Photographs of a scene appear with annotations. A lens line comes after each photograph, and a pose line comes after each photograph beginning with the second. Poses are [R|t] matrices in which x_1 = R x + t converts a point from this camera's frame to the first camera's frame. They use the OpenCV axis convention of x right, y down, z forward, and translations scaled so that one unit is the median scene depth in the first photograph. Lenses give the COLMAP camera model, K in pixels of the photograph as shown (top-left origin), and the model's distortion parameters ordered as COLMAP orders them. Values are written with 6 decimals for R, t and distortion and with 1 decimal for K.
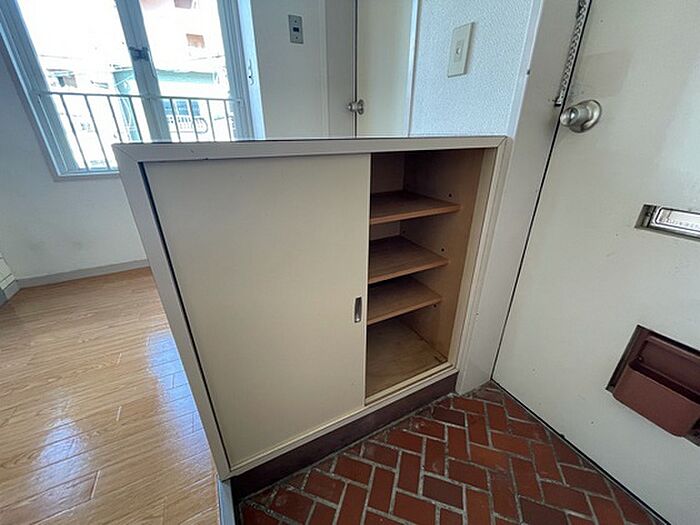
lens RADIAL K [[285.8, 0, 348.3], [0, 285.8, 262.9], [0, 0, 1]] dist [-0.000016, 0.000025]
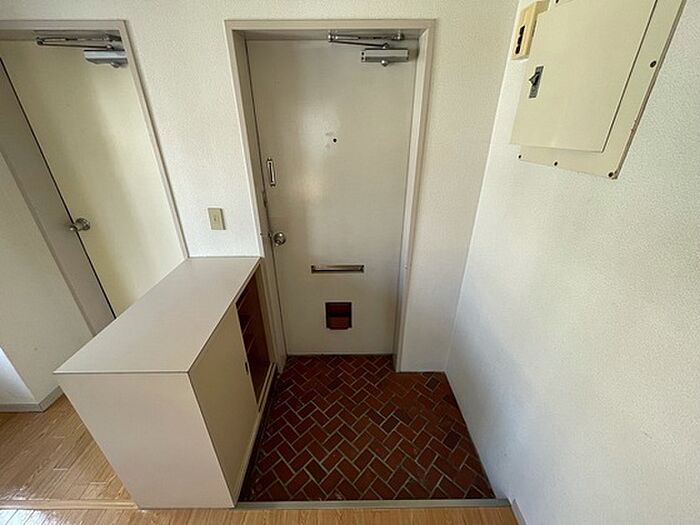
lens RADIAL K [[285.8, 0, 348.5], [0, 285.8, 261.8], [0, 0, 1]] dist [-0.000016, 0.000025]
pose [[0.441950, -0.390051, 0.807800, -0.830292], [0.367610, 0.900180, 0.233537, -0.604564], [-0.818256, 0.193744, 0.541221, -0.650167]]
